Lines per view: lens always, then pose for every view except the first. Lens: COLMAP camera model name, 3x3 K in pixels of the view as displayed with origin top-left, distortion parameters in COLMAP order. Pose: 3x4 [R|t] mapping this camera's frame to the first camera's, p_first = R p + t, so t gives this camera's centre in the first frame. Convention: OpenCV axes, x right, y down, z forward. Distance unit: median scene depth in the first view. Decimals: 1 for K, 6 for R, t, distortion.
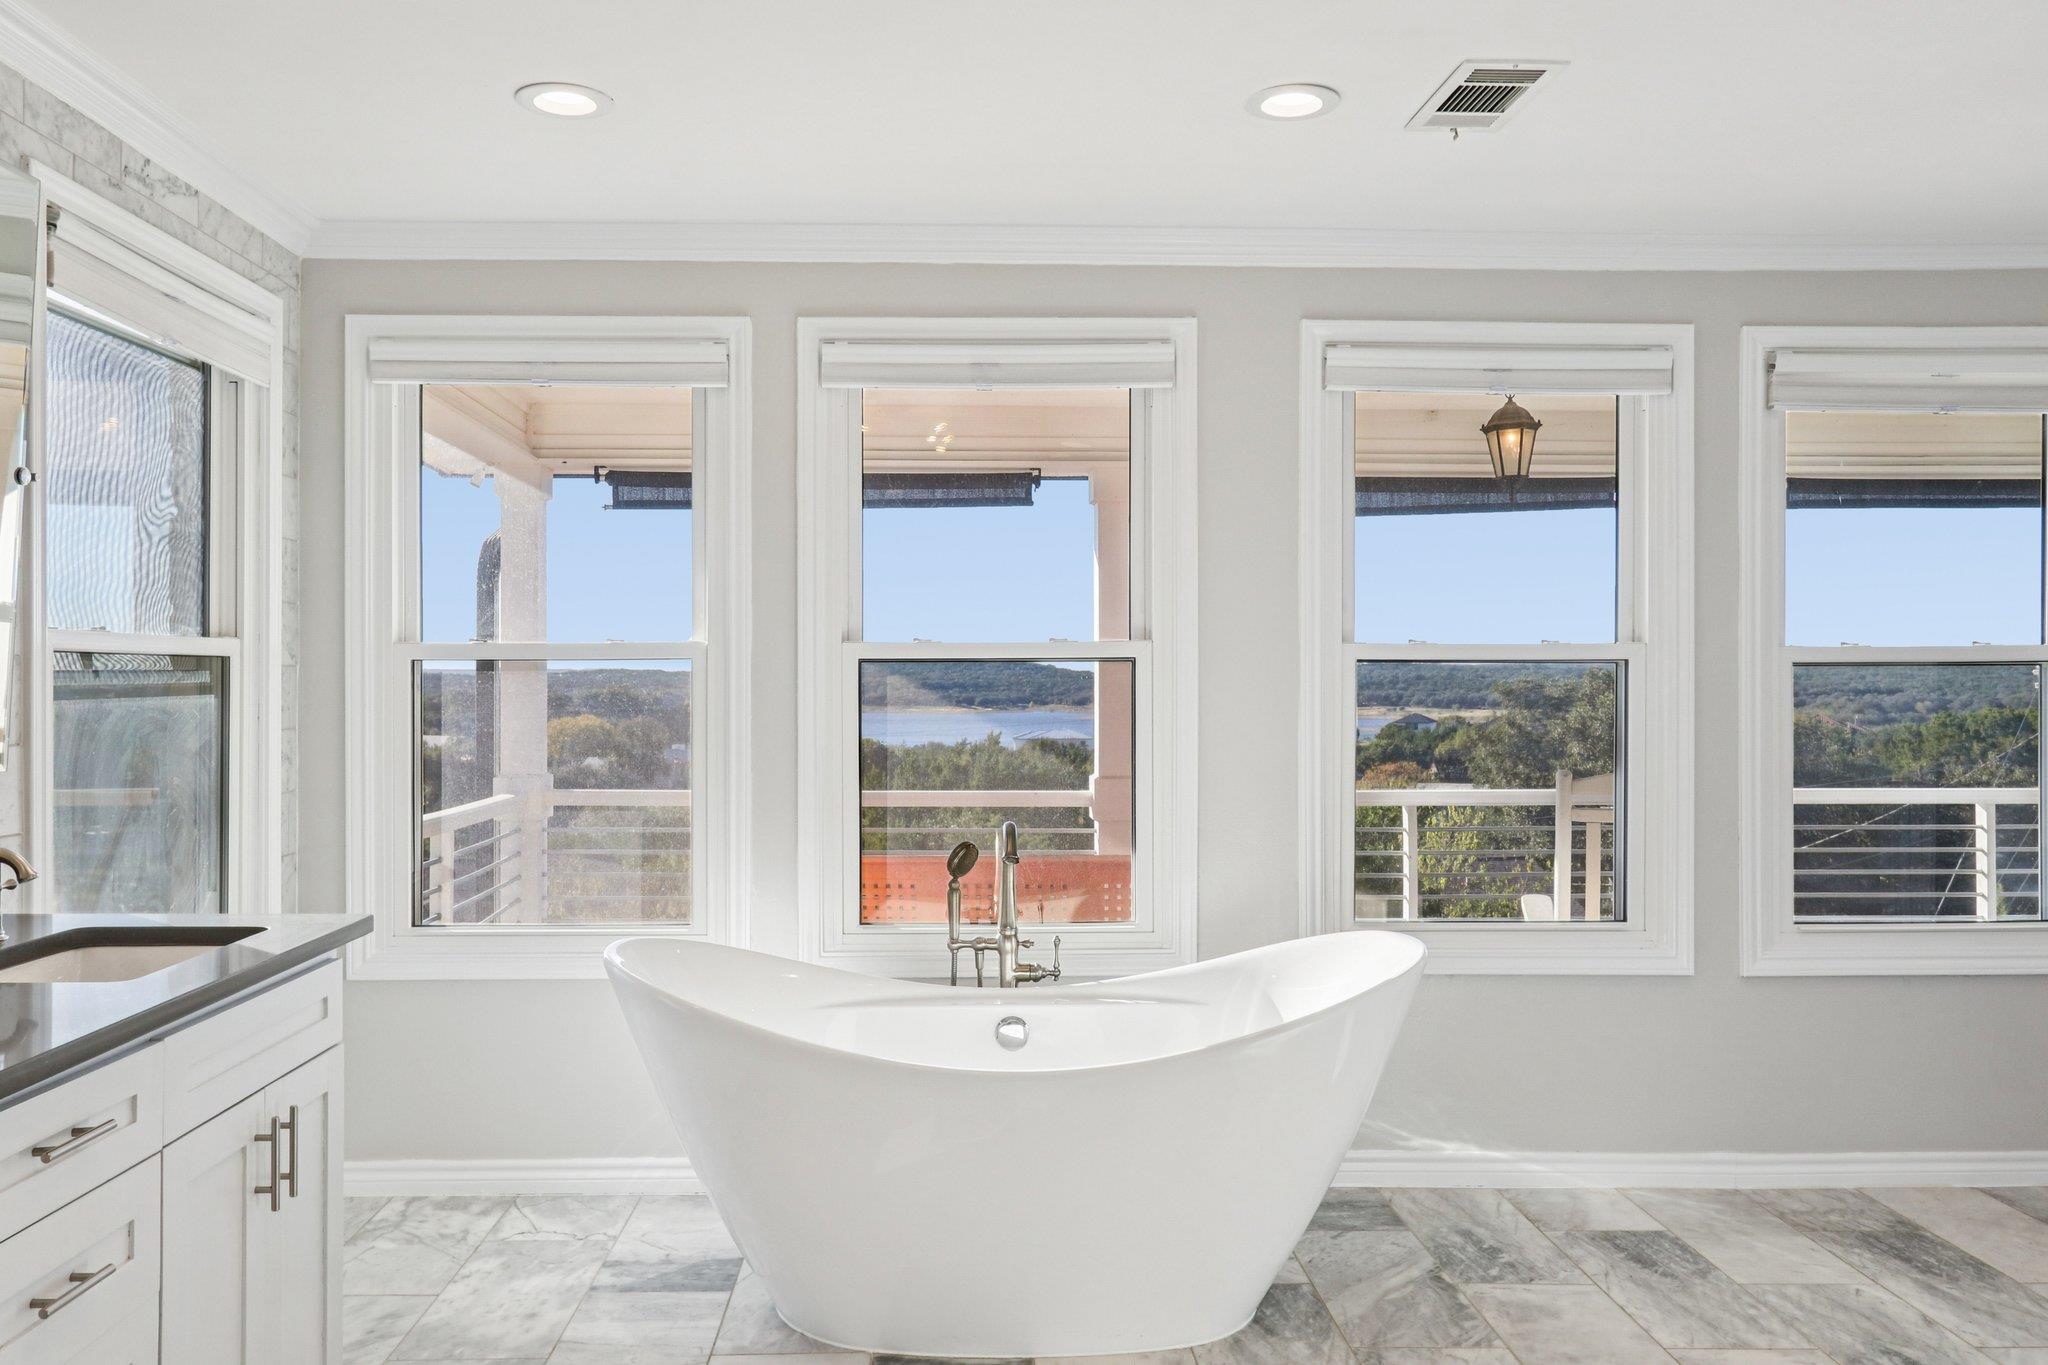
lens RADIAL K [[1539.3, 0, 989.7], [0, 1539.3, 685.7], [0, 0, 1]] dist [-0.017989, 0.022444]
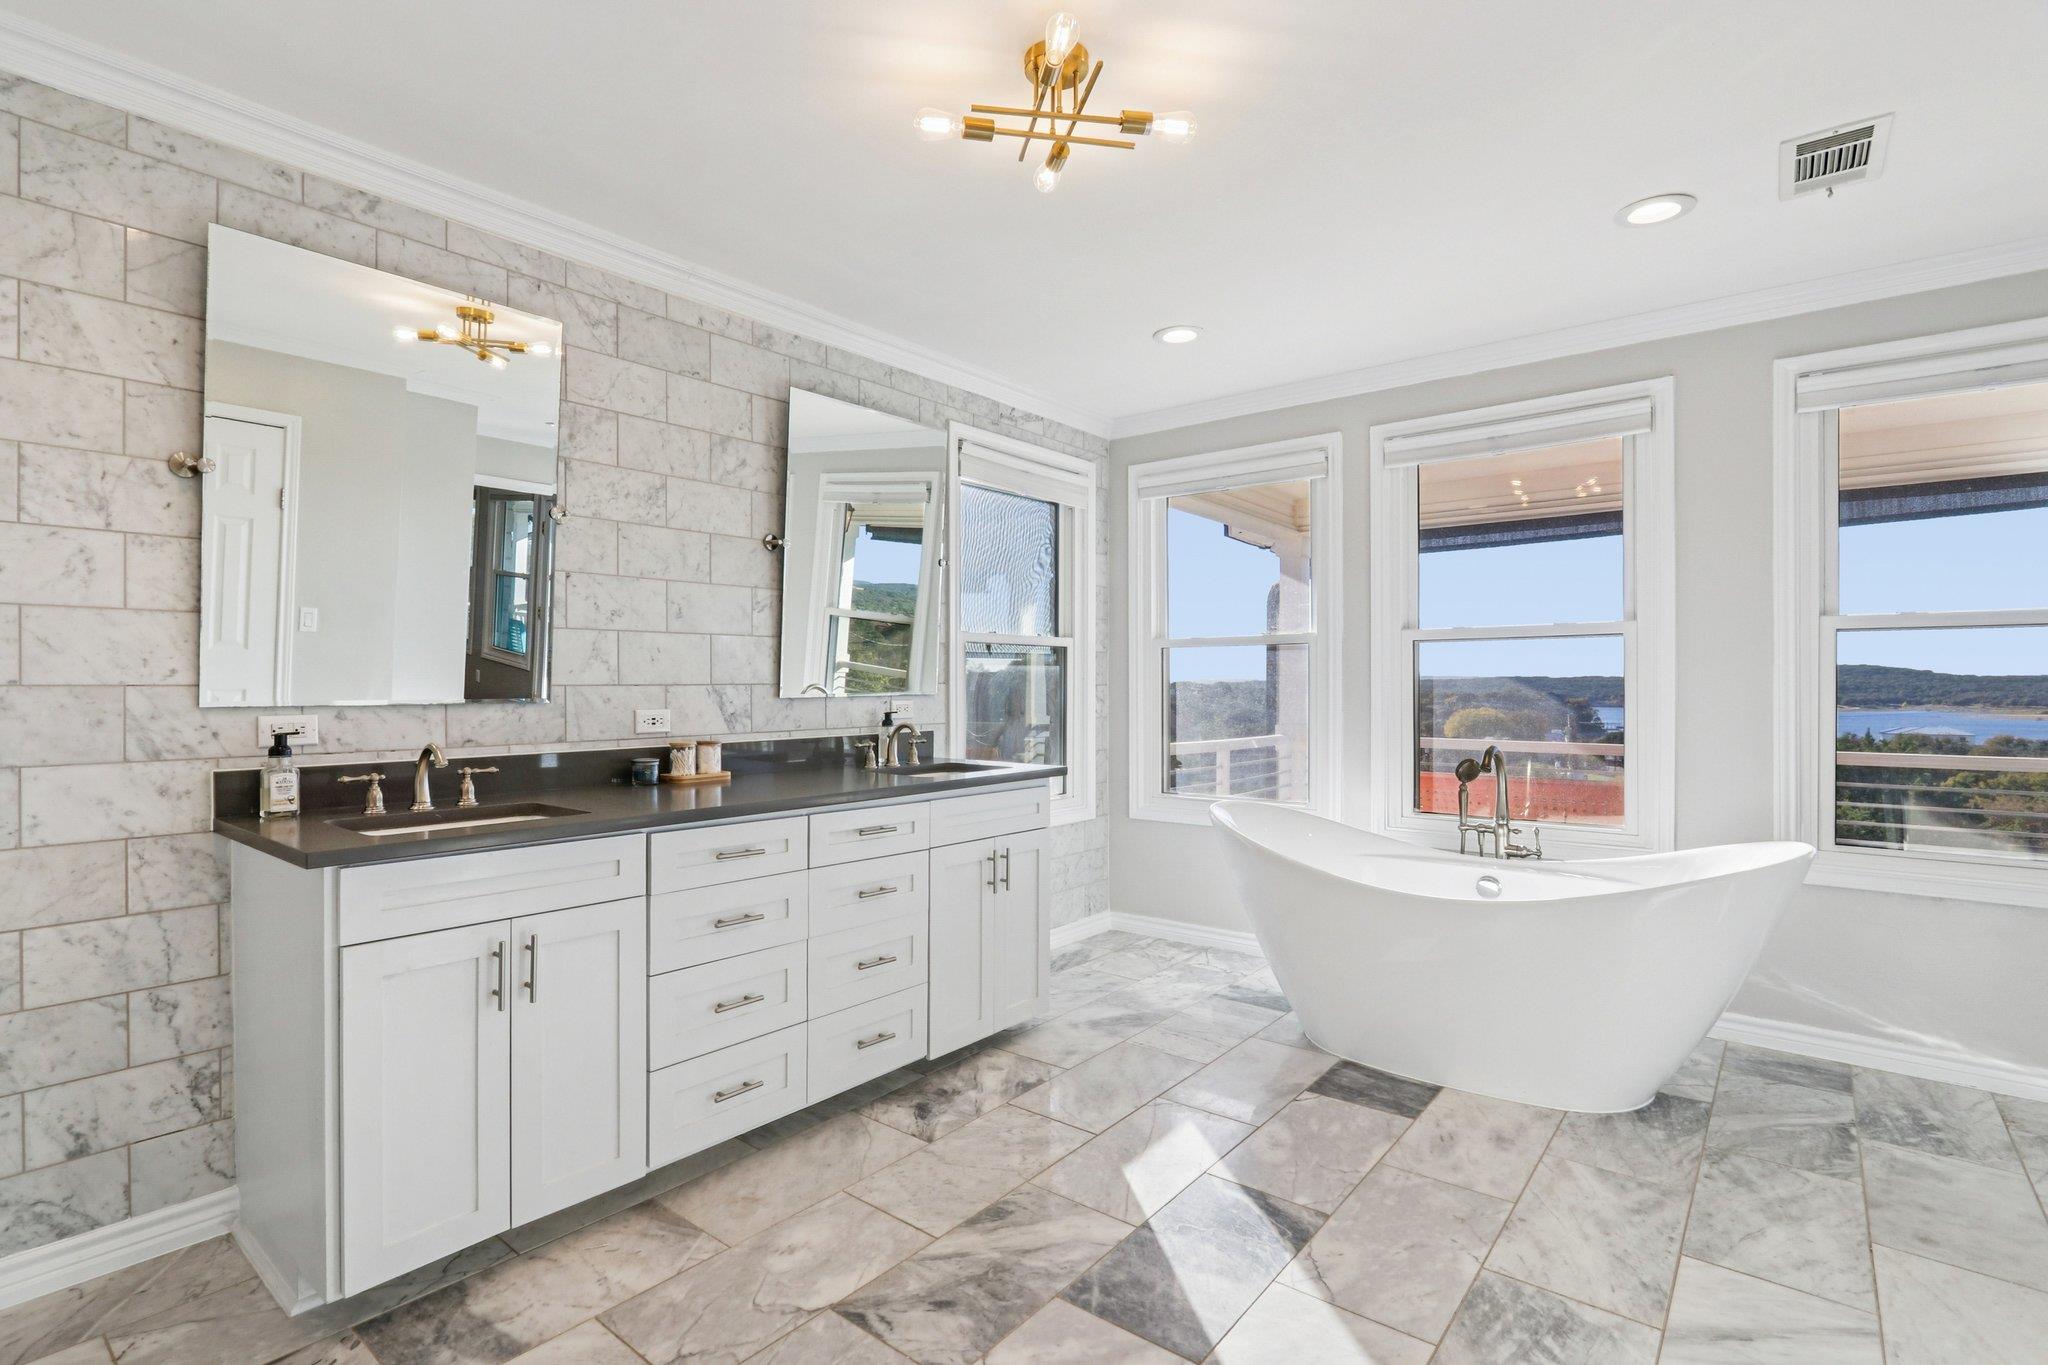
lens RADIAL K [[979.8, 0, 979.8], [0, 979.8, 683.5], [0, 0, 1]] dist [-0.019313, 0.002904]
pose [[0.747209, -0.000932, -0.664588, 0.257775], [-0.001015, 0.999996, -0.002543, 0.031091], [0.664588, 0.002575, 0.747206, -0.025209]]
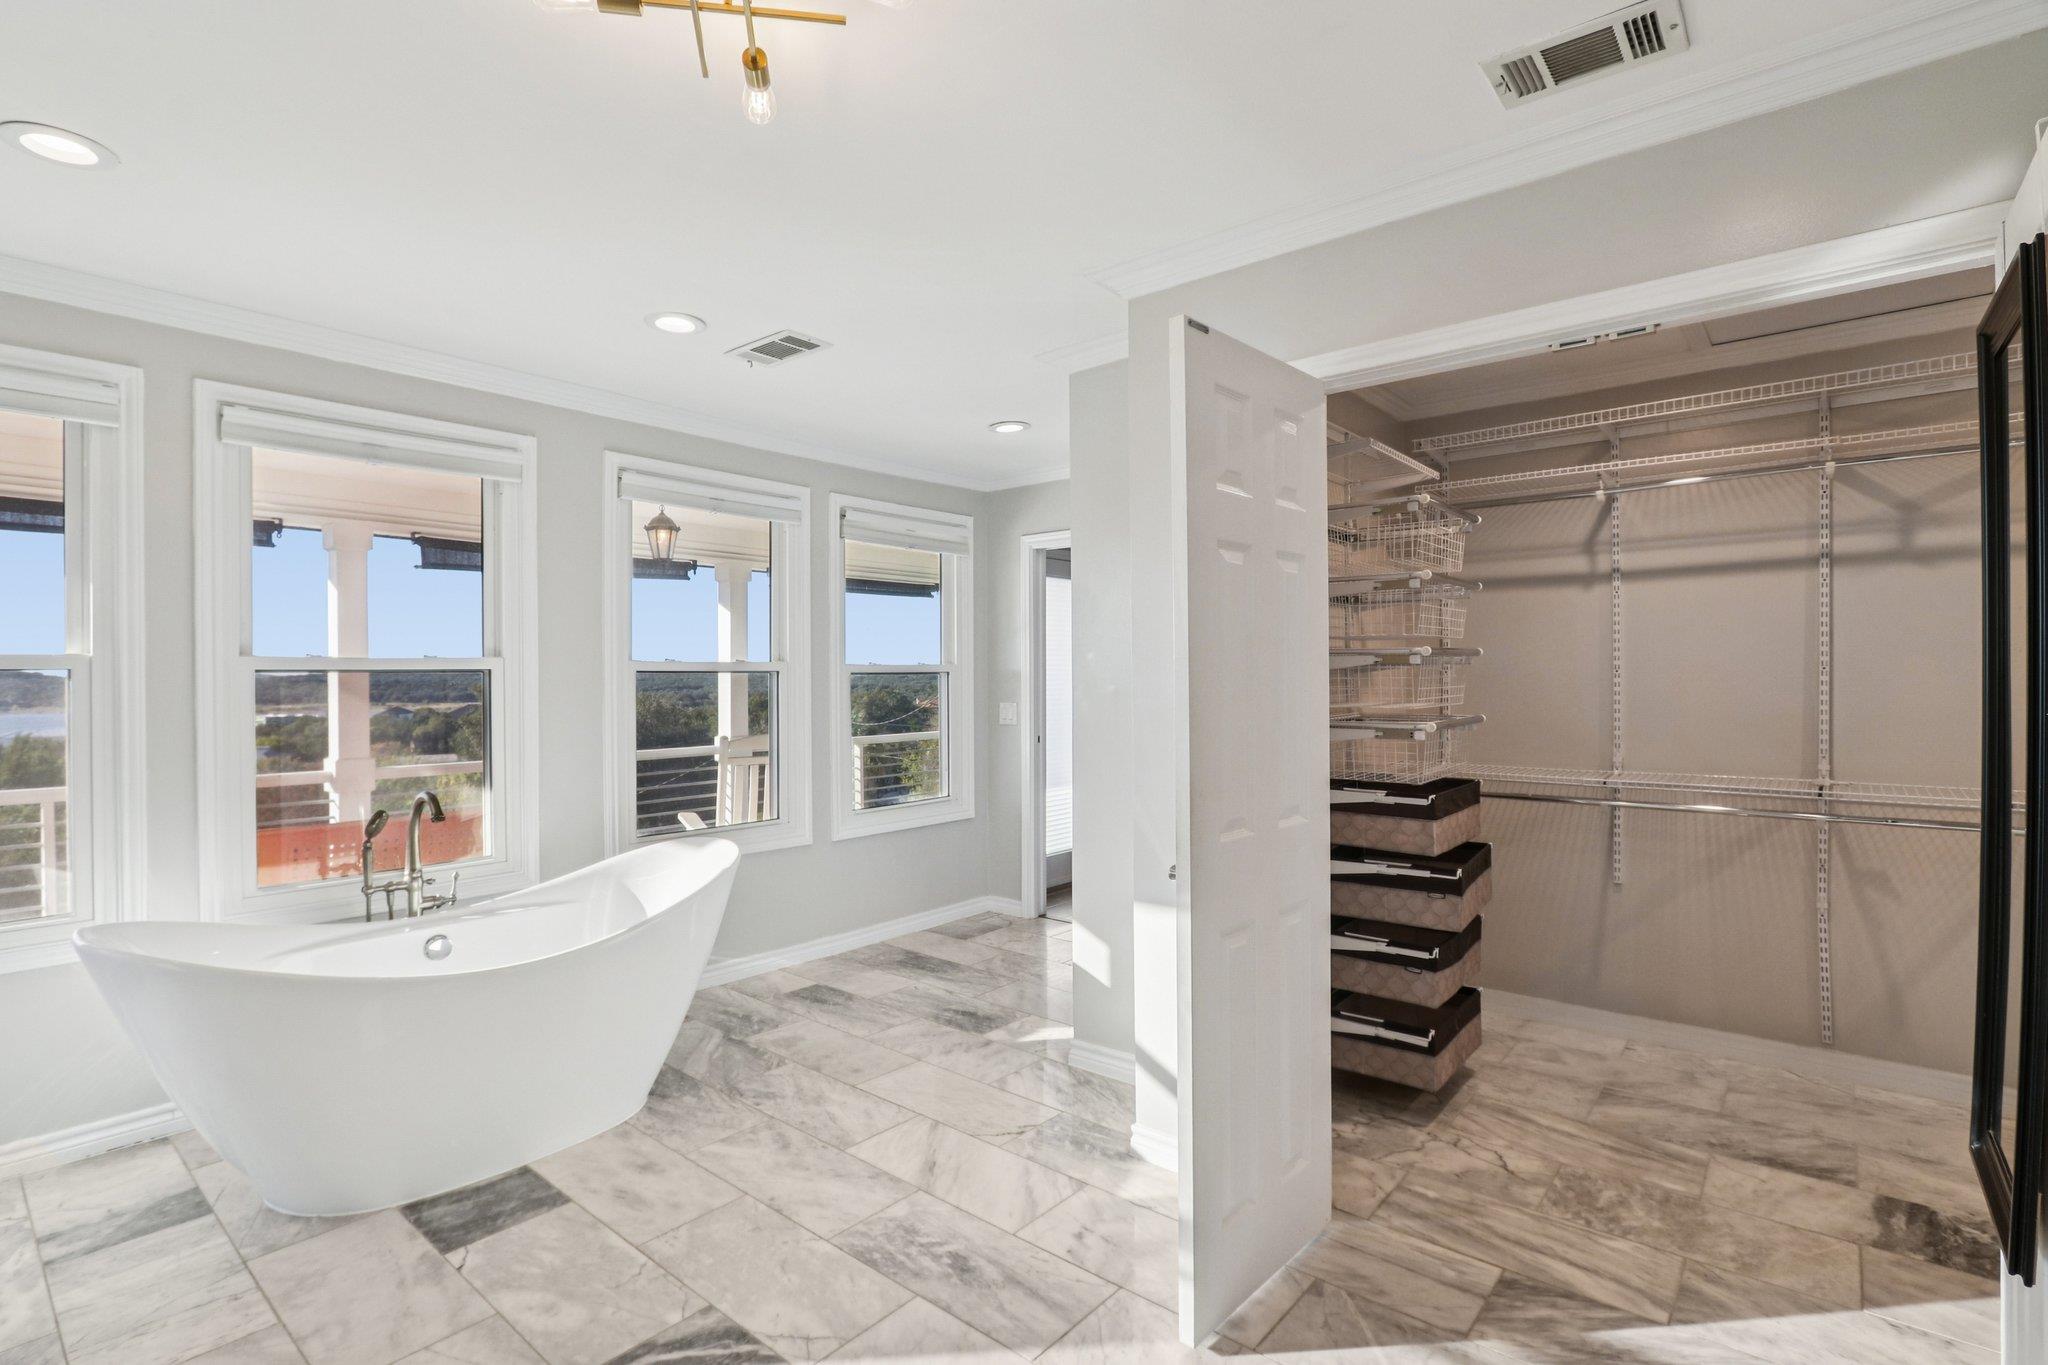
lens RADIAL K [[979.8, 0, 977.9], [0, 979.8, 679.8], [0, 0, 1]] dist [-0.019313, 0.002904]
pose [[0.676021, -0.005200, 0.736864, -0.279685], [0.009389, 0.999955, -0.001557, -0.003113], [-0.736823, 0.007971, 0.676039, 0.066678]]
